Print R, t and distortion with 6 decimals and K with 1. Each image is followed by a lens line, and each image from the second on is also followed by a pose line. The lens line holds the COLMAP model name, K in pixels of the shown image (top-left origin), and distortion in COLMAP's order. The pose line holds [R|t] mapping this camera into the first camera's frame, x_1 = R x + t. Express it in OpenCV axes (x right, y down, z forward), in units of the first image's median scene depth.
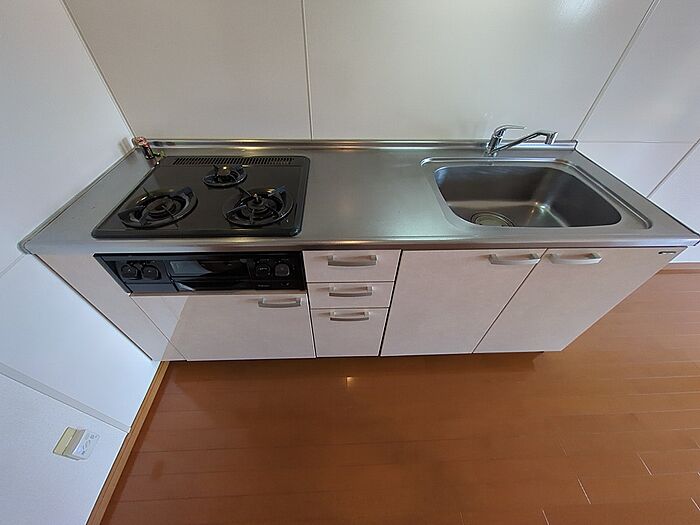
lens RADIAL K [[273.2, 0, 350.0], [0, 273.2, 262.2], [0, 0, 1]] dist [-0.000527, 0.000825]
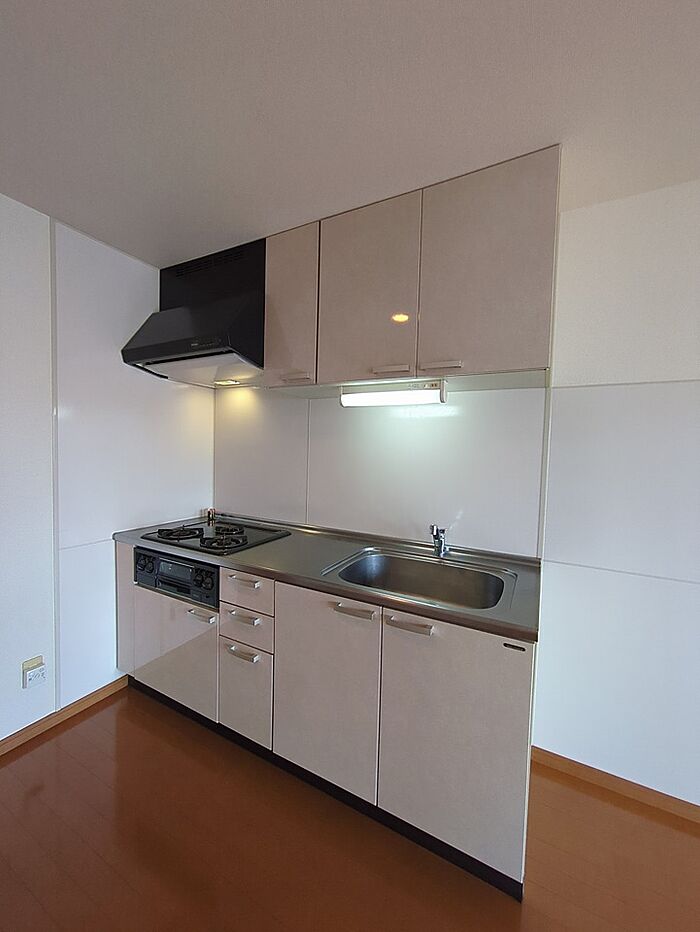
lens RADIAL K [[363.8, 0, 350.9], [0, 363.8, 460.0], [0, 0, 1]] dist [-0.000527, 0.000825]
pose [[0.861710, 0.009745, -0.507308, 1.246633], [-0.355876, 0.724273, -0.590576, 0.386566], [0.361674, 0.689444, 0.627581, -0.310721]]
